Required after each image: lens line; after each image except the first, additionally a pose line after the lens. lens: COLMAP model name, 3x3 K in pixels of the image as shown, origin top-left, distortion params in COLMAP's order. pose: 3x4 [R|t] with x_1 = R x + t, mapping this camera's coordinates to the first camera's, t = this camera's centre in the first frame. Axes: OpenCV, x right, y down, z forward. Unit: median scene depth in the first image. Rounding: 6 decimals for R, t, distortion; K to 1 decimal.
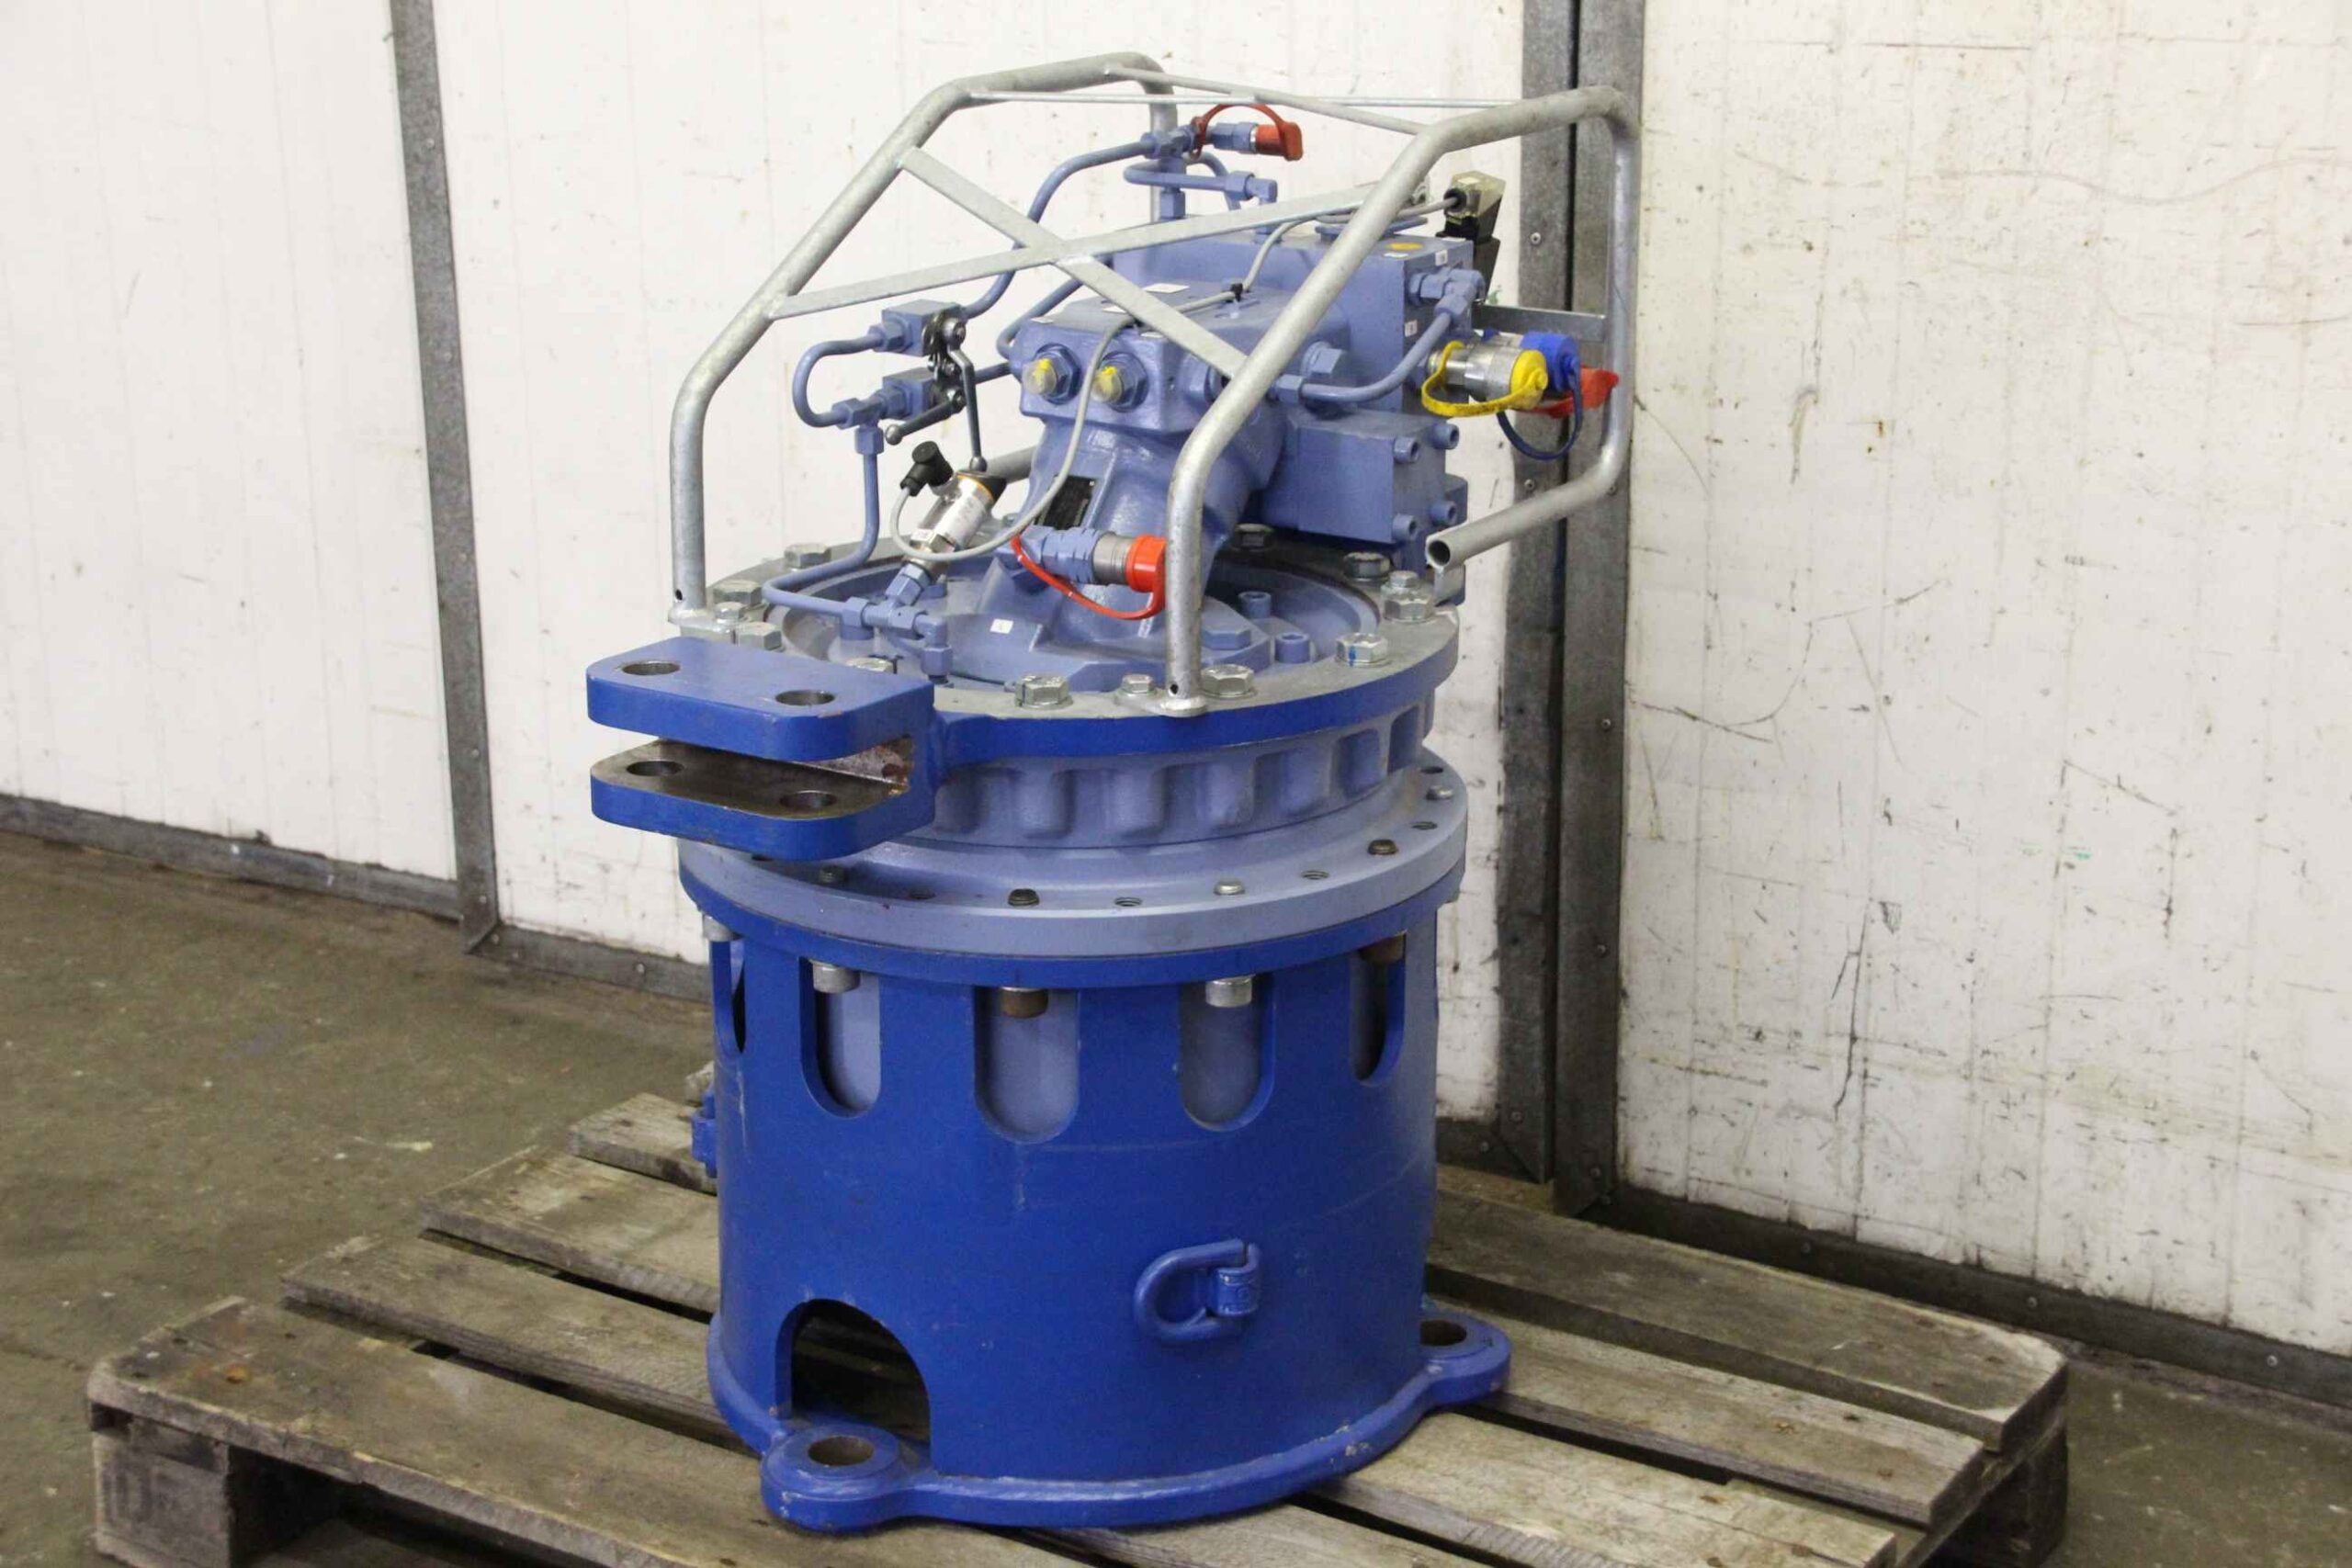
lens RADIAL K [[3676.7, 0, 1177.4], [0, 3676.7, 777.7], [0, 0, 1]] dist [0.235821, 0.000000]
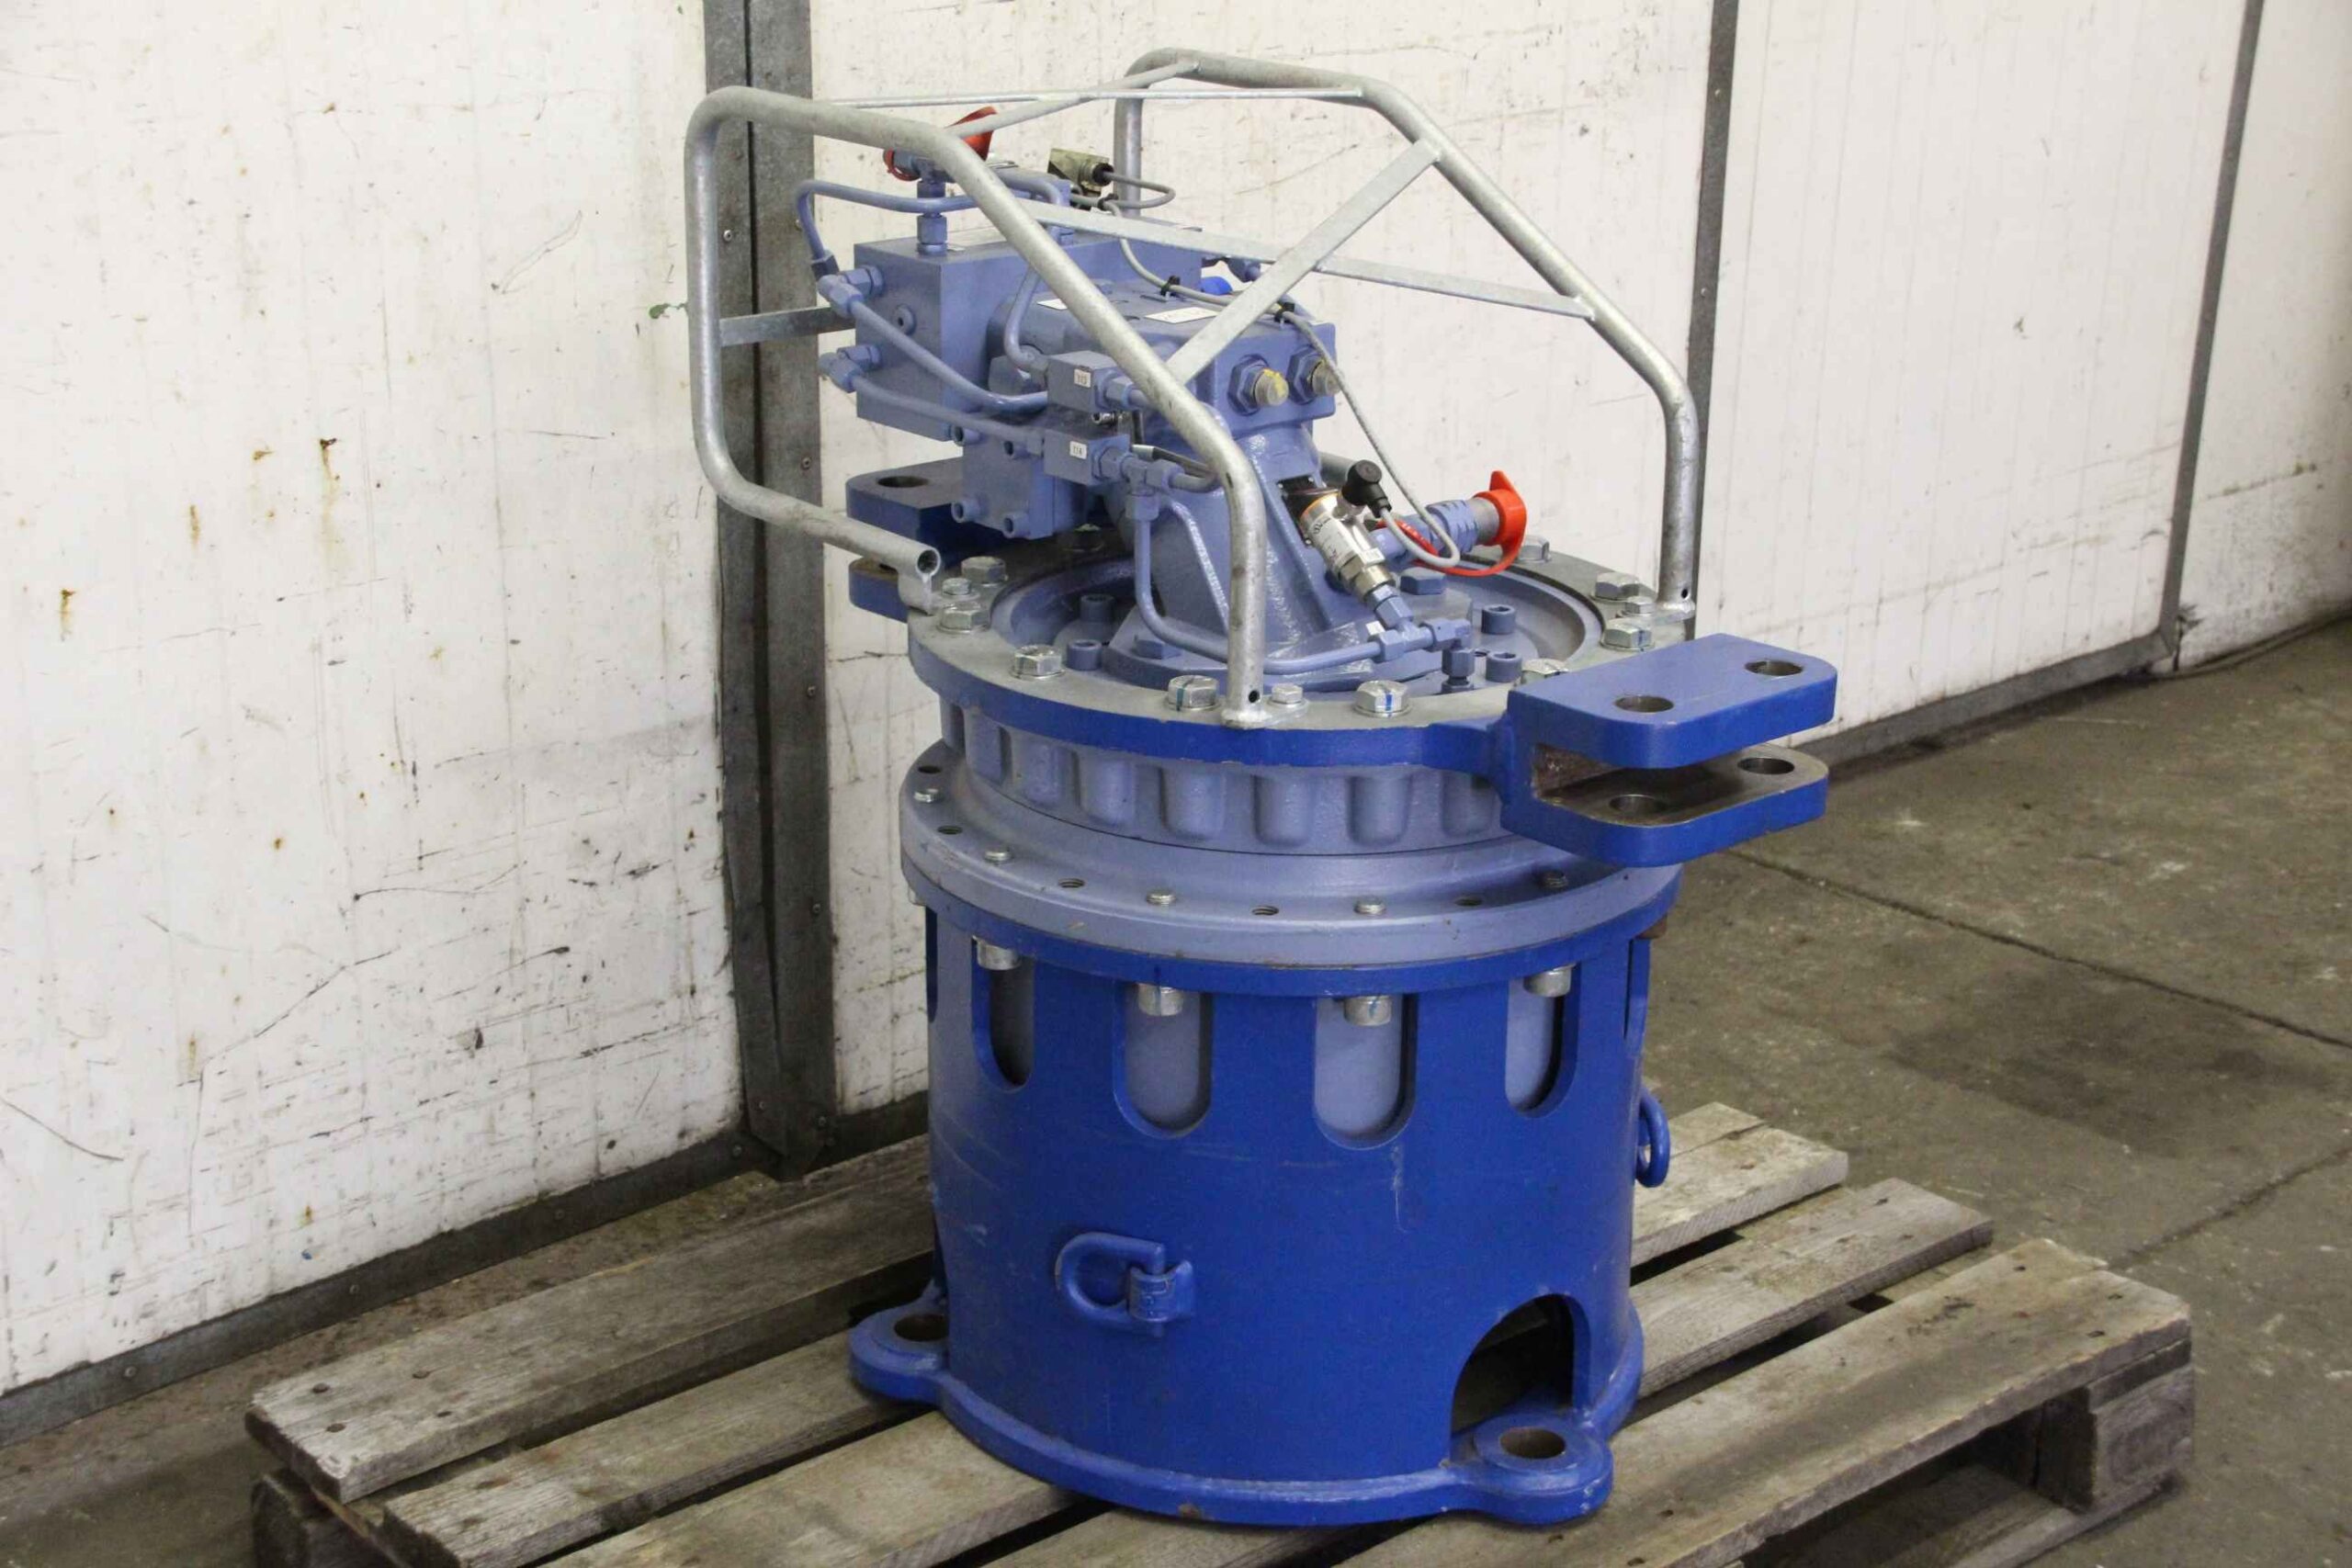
lens RADIAL K [[3676.7, 0, 1175.7], [0, 3676.7, 789.7], [0, 0, 1]] dist [0.235821, 0.000000]
pose [[0.254580, -0.307572, 0.916836, -0.803477], [0.258562, 0.935207, 0.241939, -0.210022], [-0.931845, 0.175466, 0.317611, 0.584237]]
